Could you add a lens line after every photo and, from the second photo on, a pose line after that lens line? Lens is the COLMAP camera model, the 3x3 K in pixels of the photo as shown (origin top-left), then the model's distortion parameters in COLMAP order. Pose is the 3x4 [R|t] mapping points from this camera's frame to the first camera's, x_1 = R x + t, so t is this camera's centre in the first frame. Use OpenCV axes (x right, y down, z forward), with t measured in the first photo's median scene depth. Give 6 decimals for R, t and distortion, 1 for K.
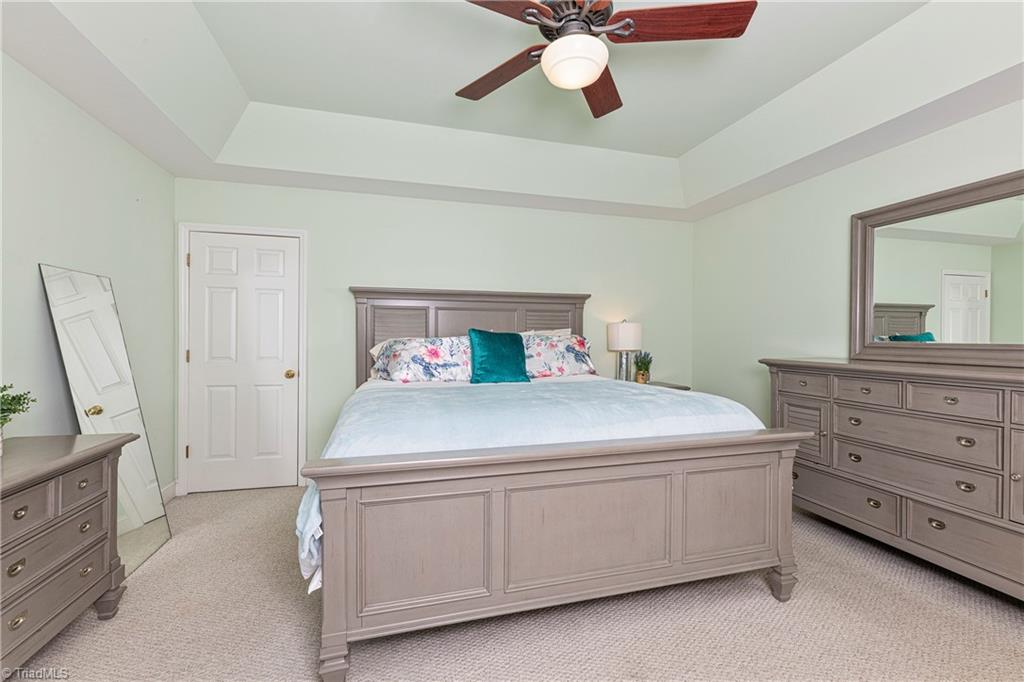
lens RADIAL K [[428.4, 0, 512.0], [0, 428.4, 341.0], [0, 0, 1]] dist [0.000630, -0.000003]
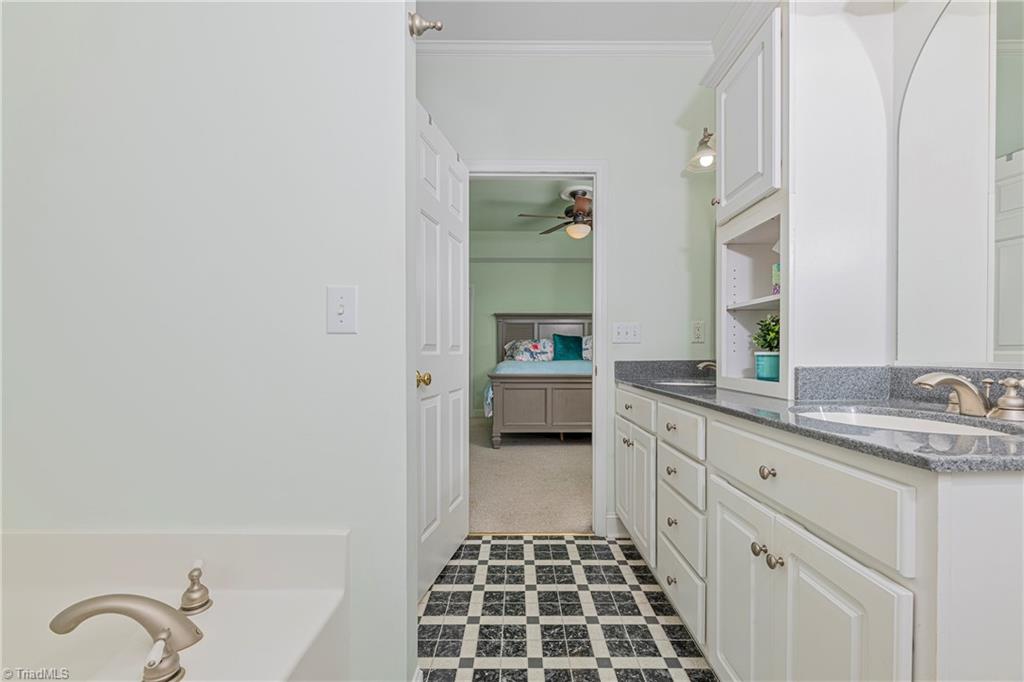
lens RADIAL K [[428.4, 0, 512.0], [0, 428.4, 341.0], [0, 0, 1]] dist [0.000630, -0.000003]
pose [[0.959653, -0.004198, -0.281156, 0.264029], [-0.002151, 0.999750, -0.022268, 0.045026], [0.281179, 0.021974, 0.959404, -0.904778]]
